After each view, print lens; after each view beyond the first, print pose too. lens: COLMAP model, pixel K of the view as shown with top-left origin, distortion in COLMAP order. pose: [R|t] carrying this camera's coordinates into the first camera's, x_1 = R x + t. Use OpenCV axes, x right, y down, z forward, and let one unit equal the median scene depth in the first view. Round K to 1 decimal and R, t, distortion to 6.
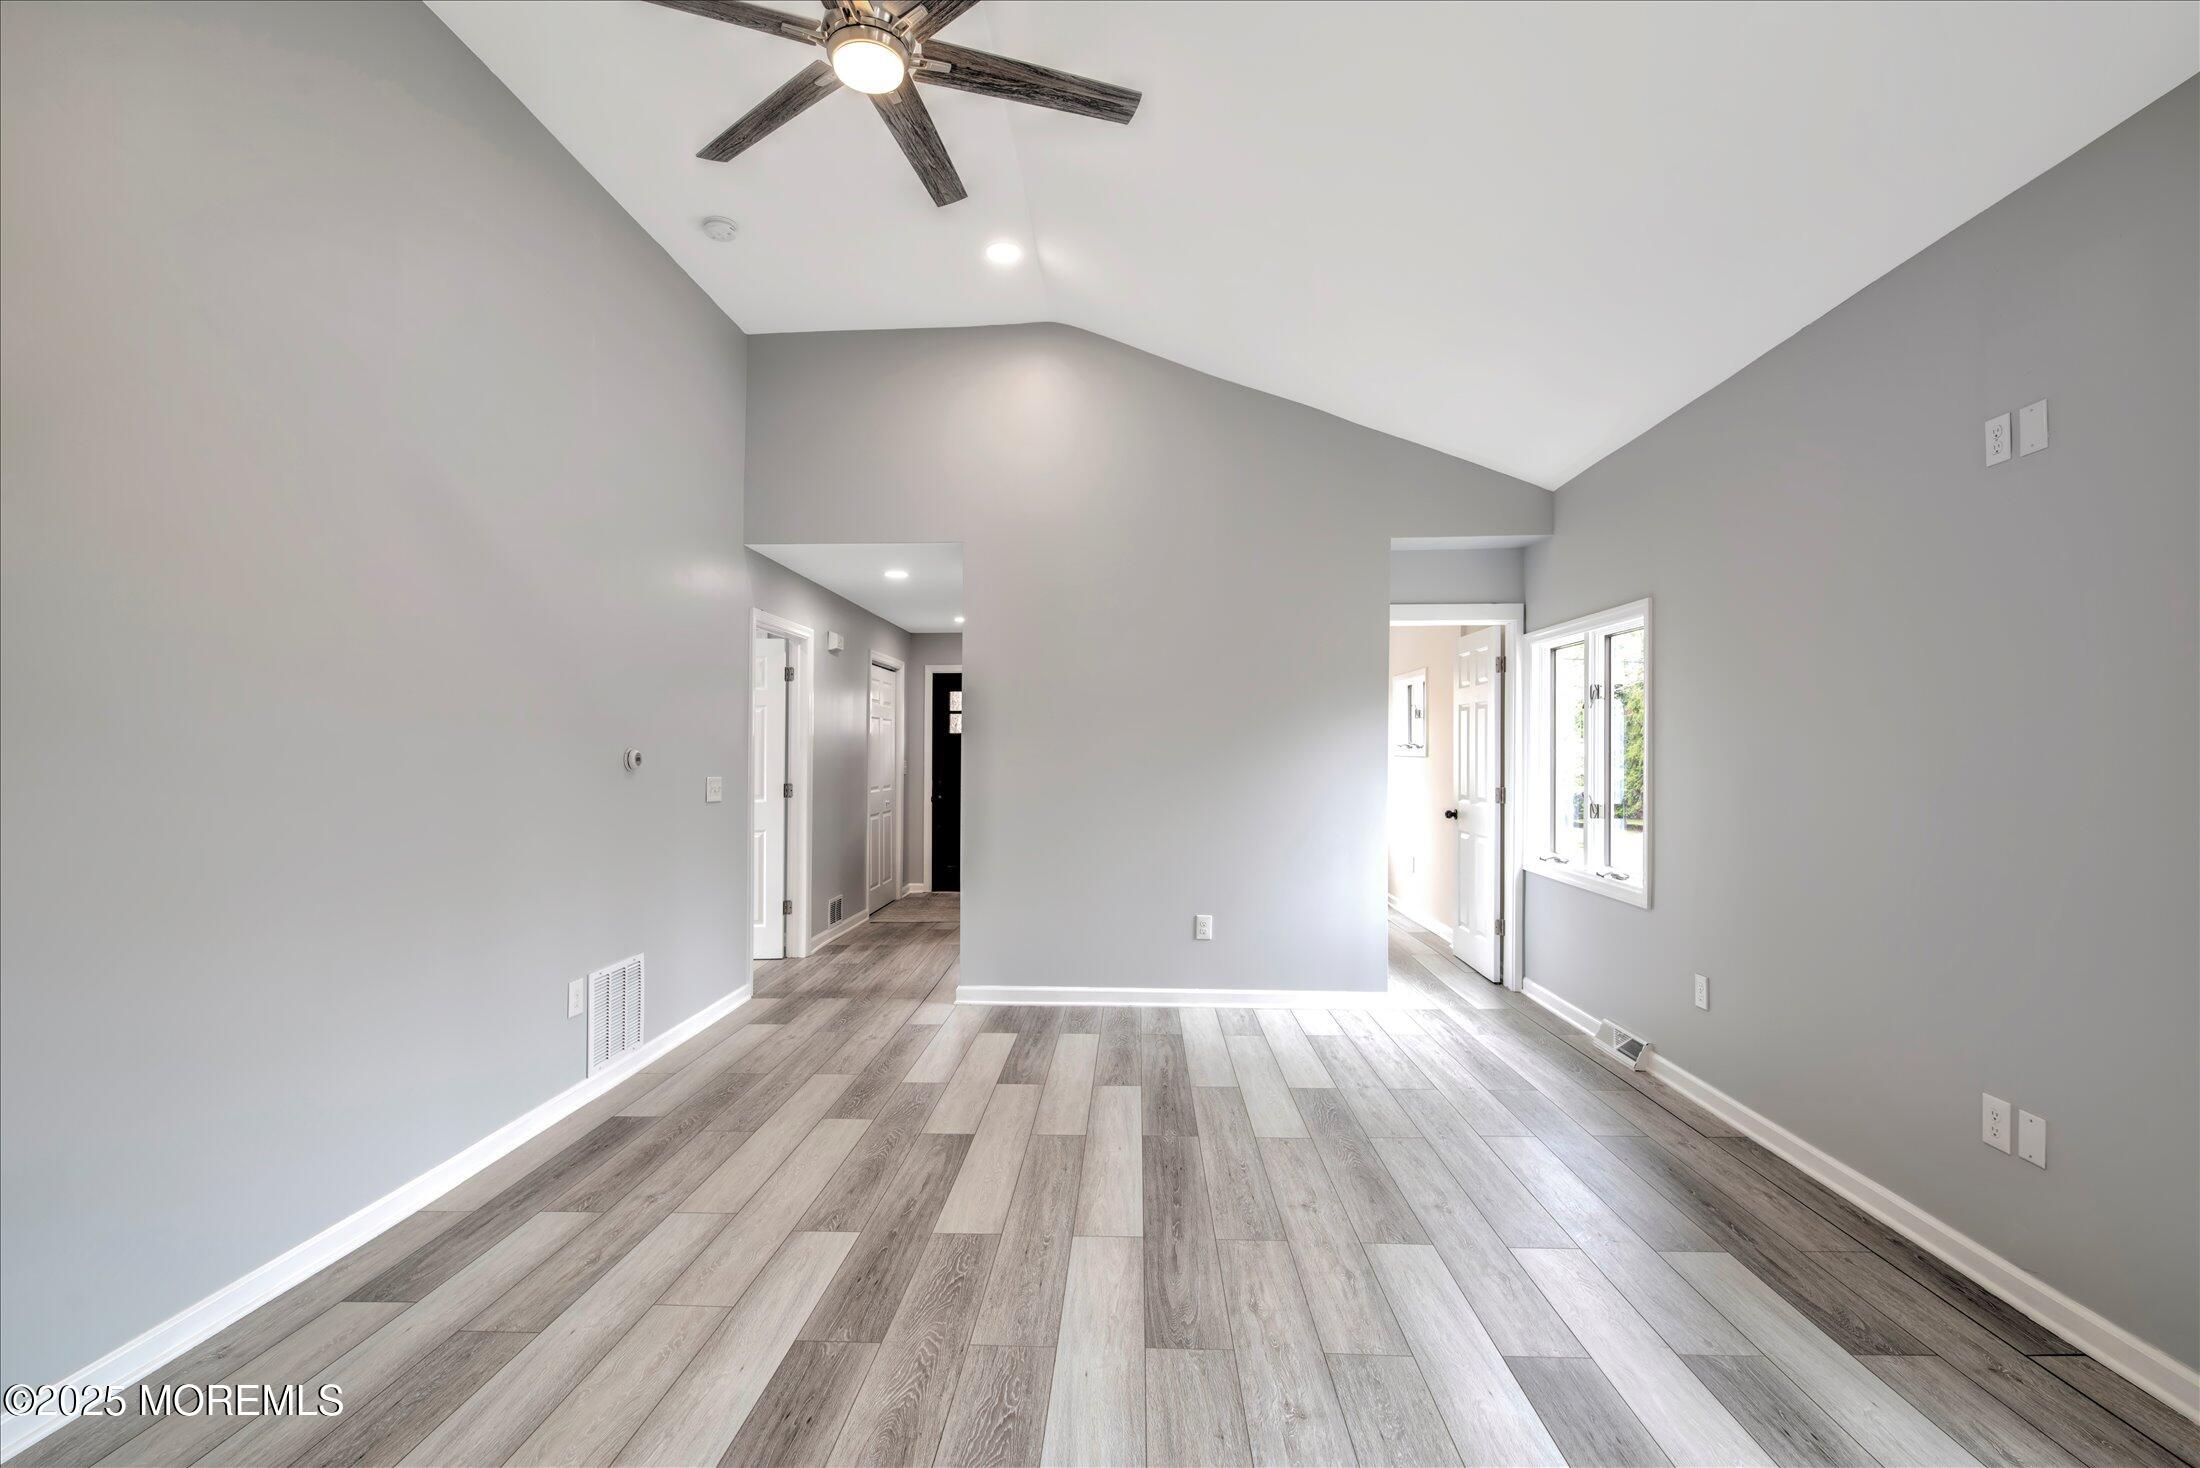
lens RADIAL K [[958.2, 0, 1109.8], [0, 958.2, 721.3], [0, 0, 1]] dist [-0.016171, -0.002200]
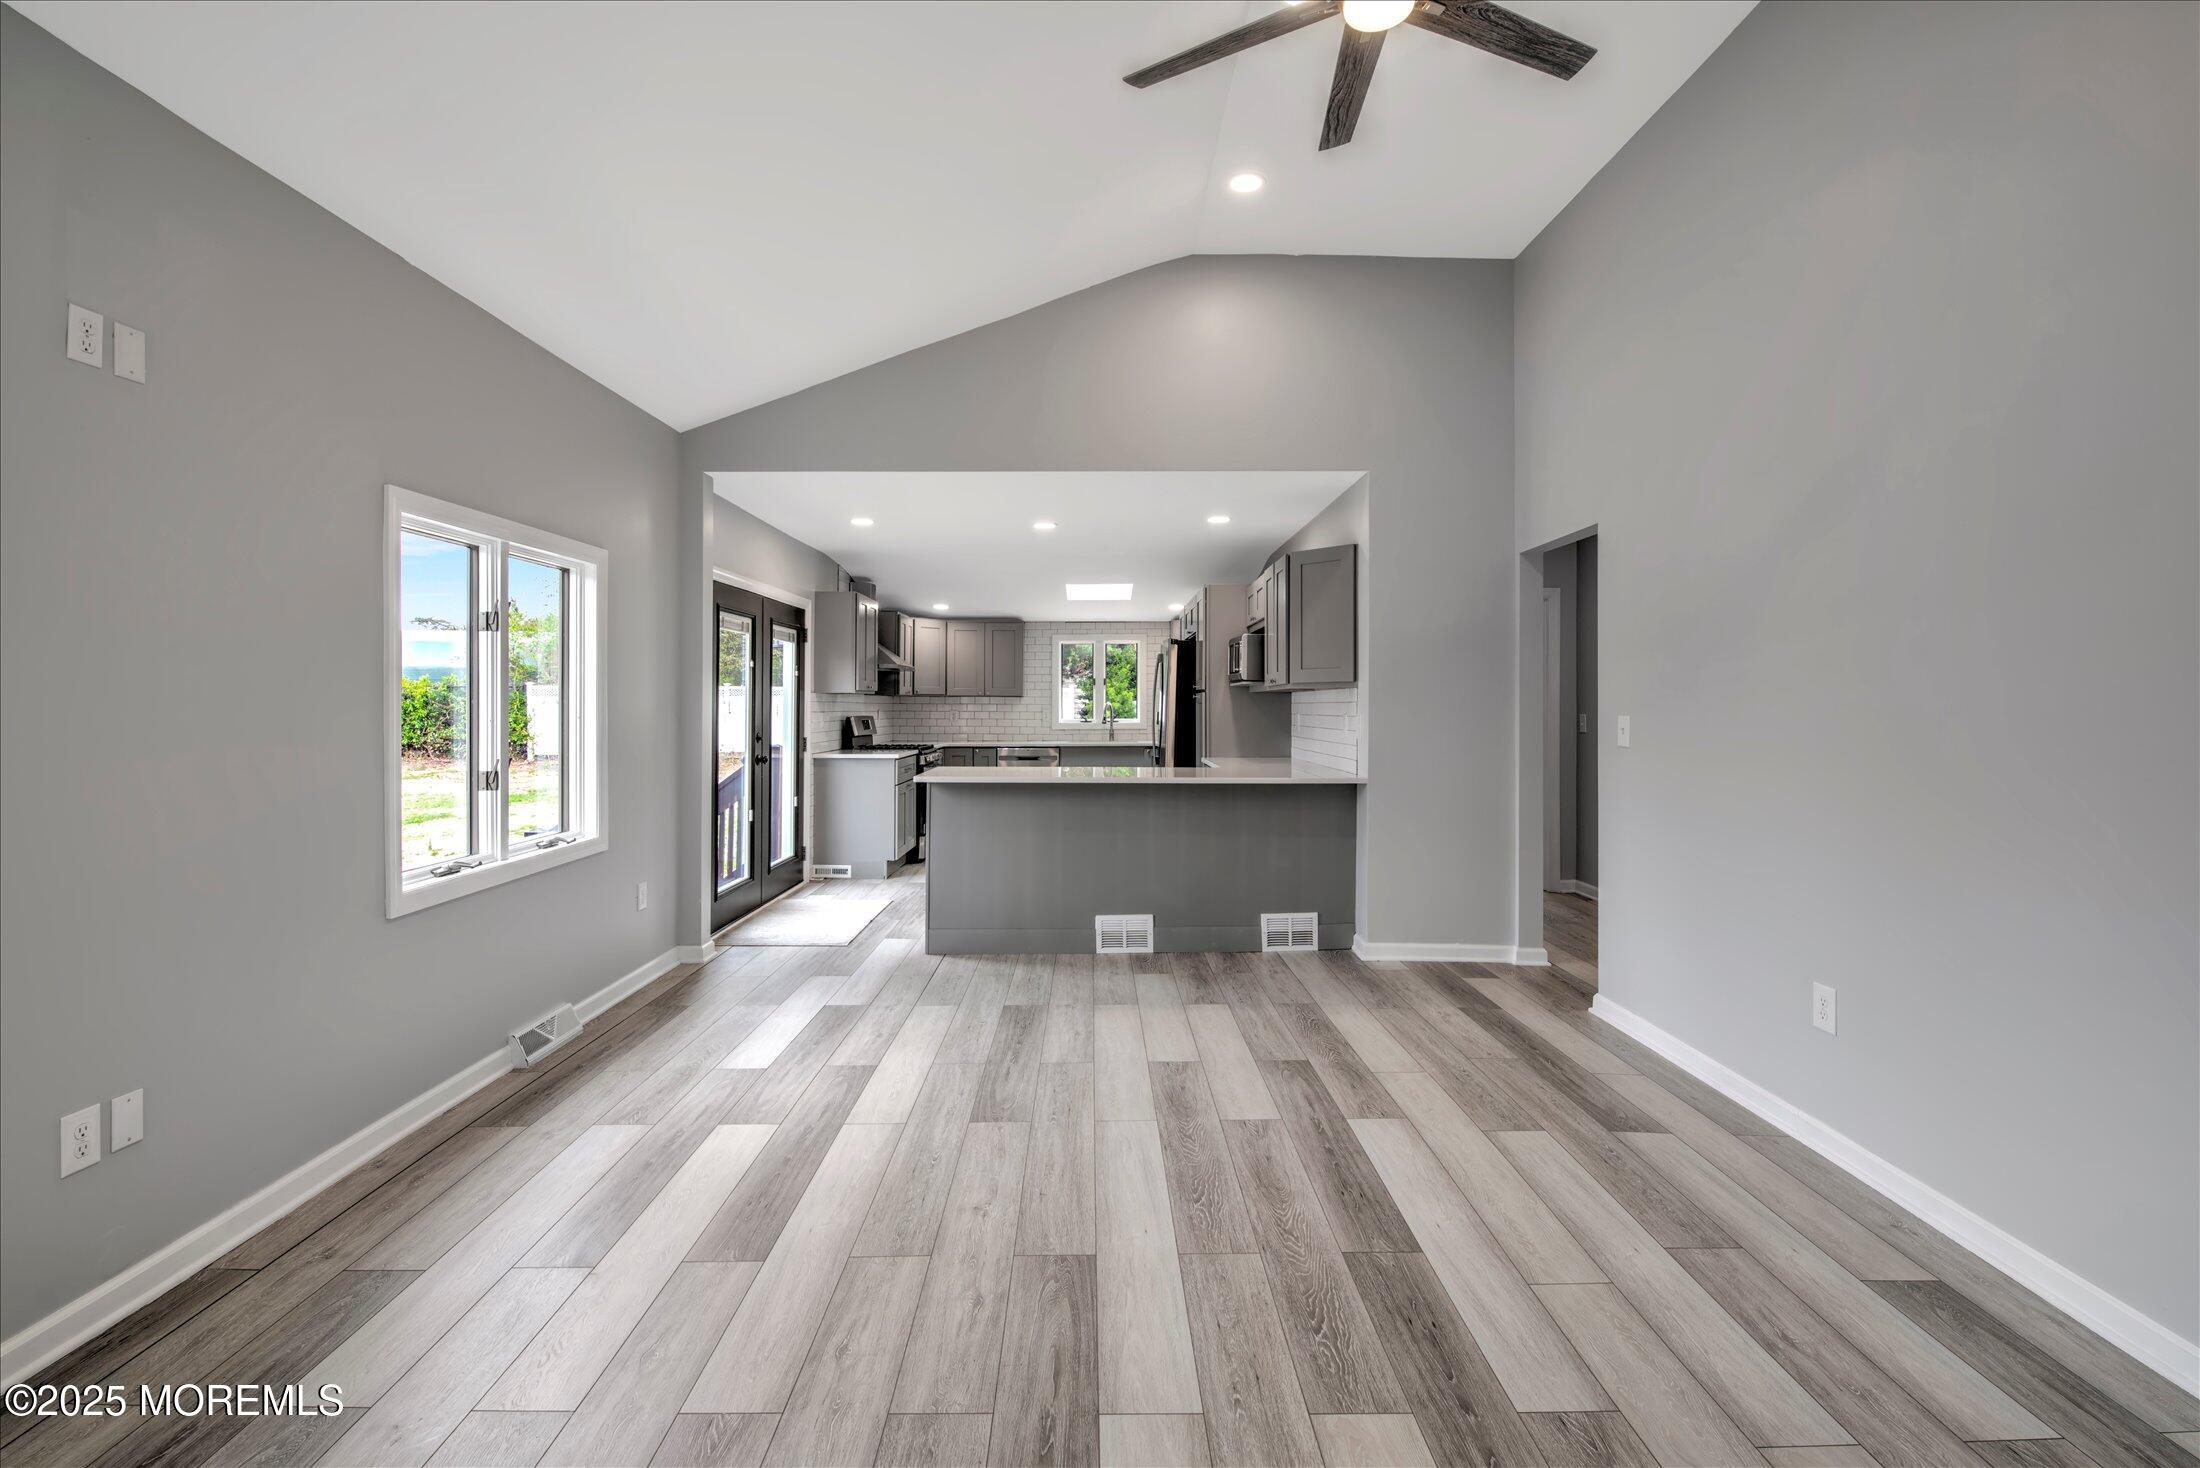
lens RADIAL K [[958.2, 0, 1084.8], [0, 958.2, 702.5], [0, 0, 1]] dist [-0.016171, -0.002200]
pose [[-0.999638, 0.001389, -0.026862, 0.031730], [0.002197, 0.999545, -0.030089, 0.027195], [0.026808, -0.030138, -0.999186, 0.857557]]
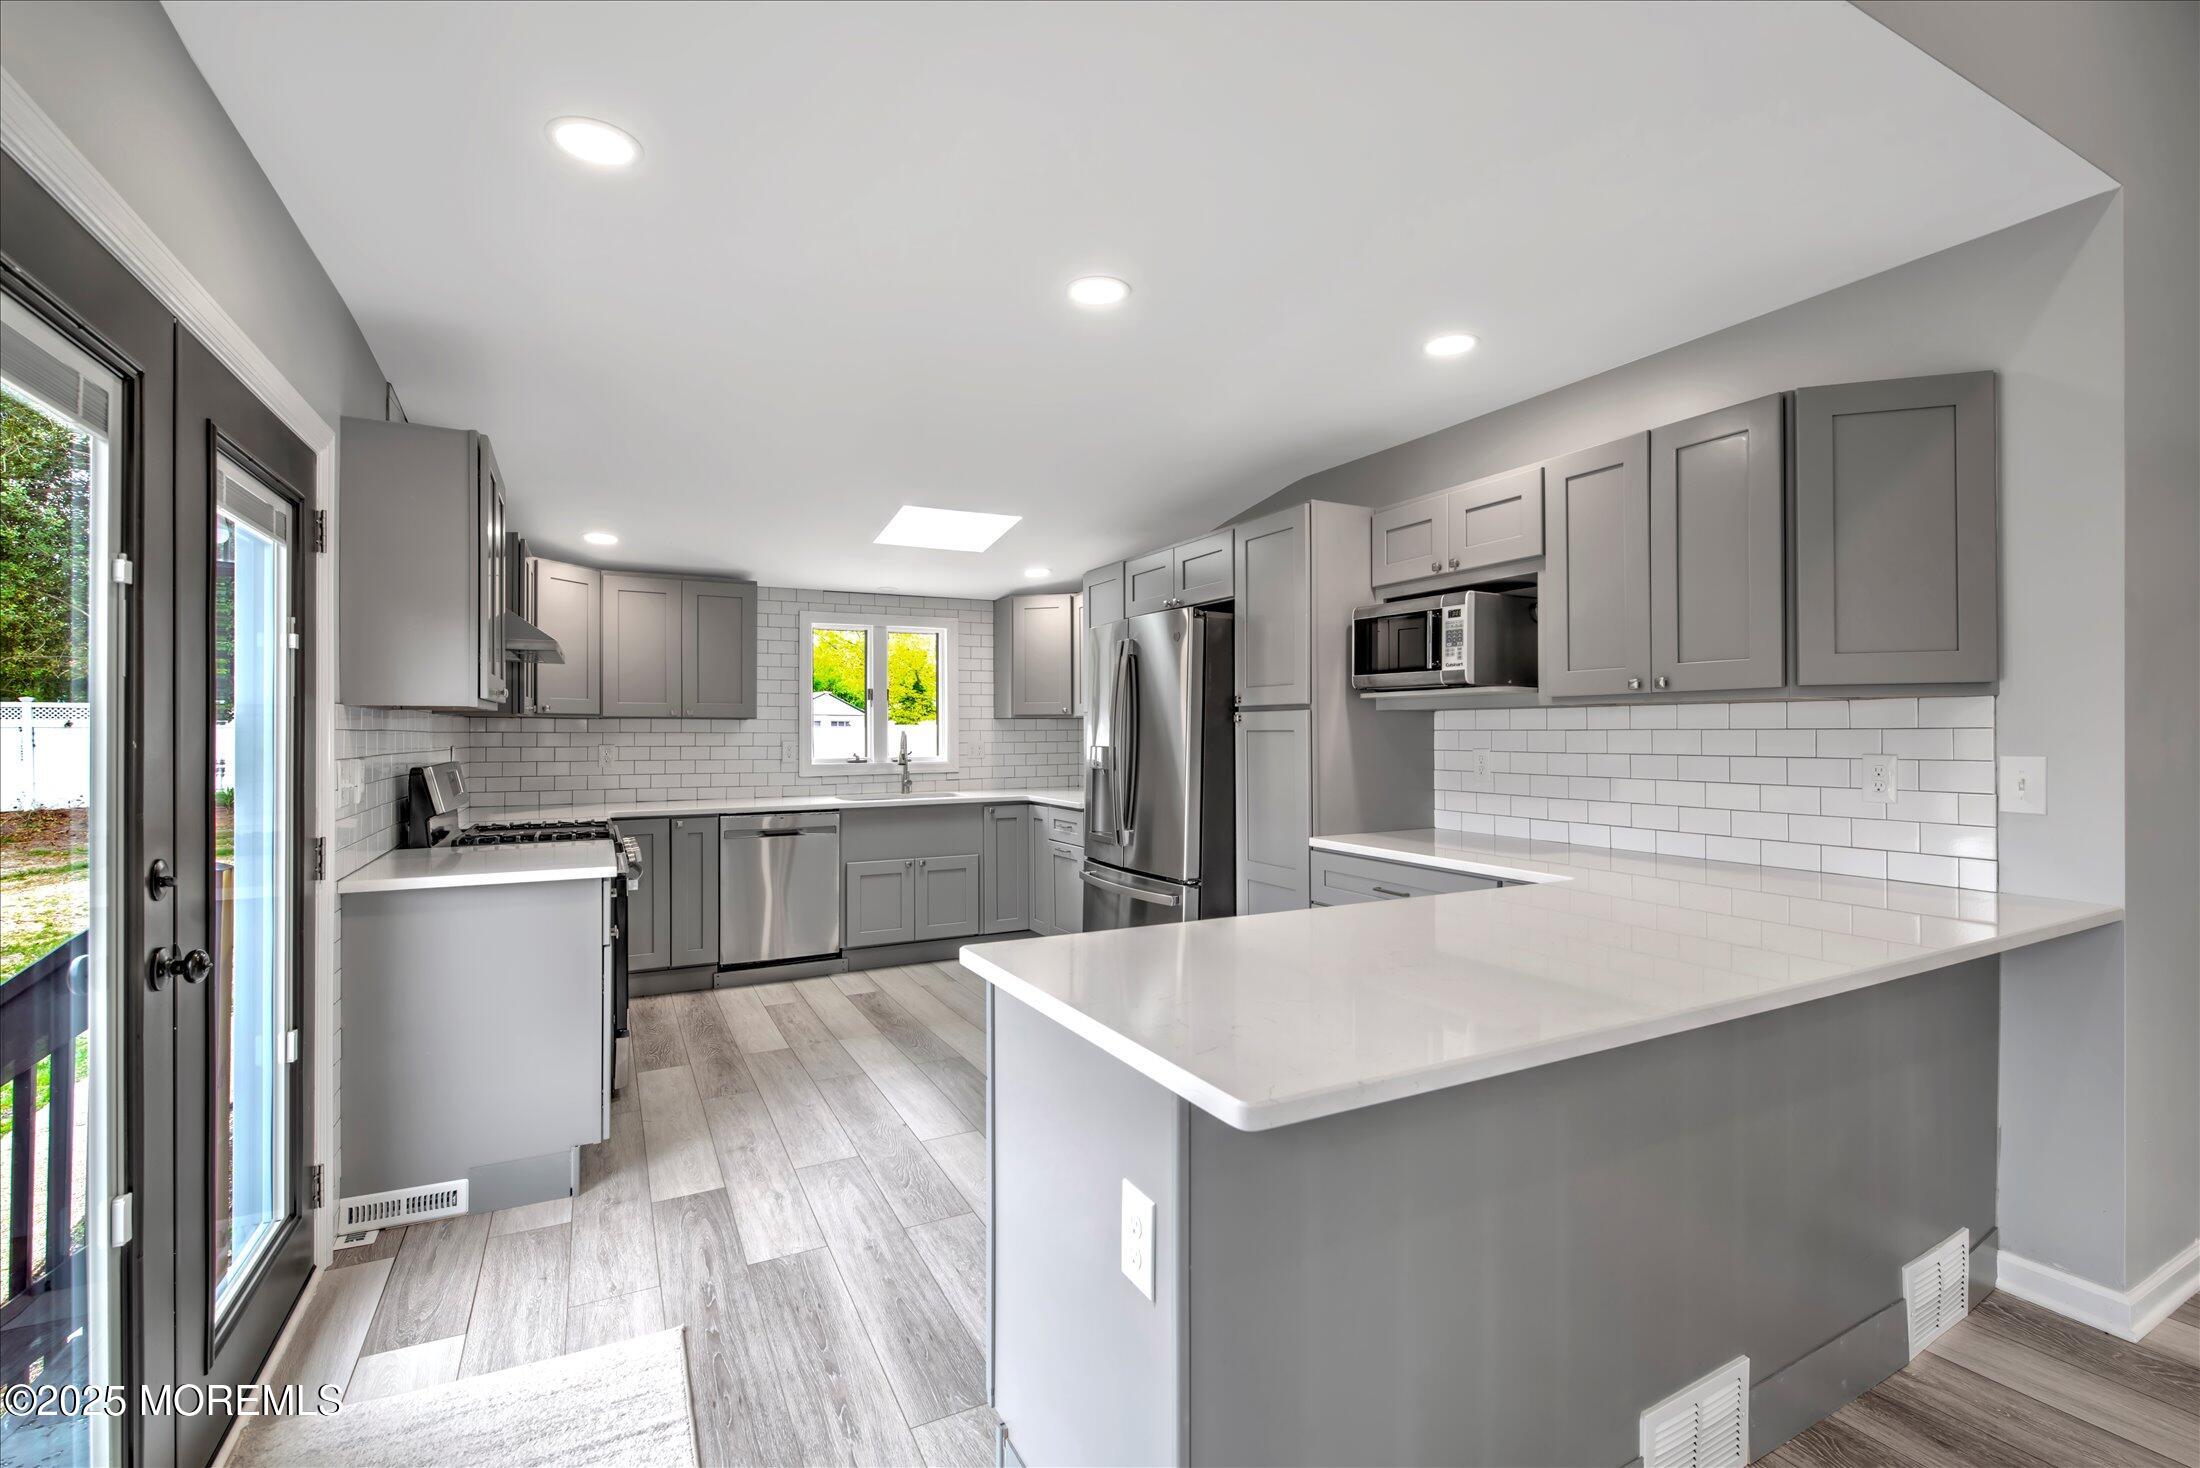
lens RADIAL K [[978.9, 0, 1121.4], [0, 978.9, 721.3], [0, 0, 1]] dist [-0.005227, -0.003739]
pose [[-0.866091, 0.002199, -0.499881, 0.303115], [0.020374, 0.999315, -0.030904, 0.001196], [0.499471, -0.036951, -0.865542, 0.047631]]
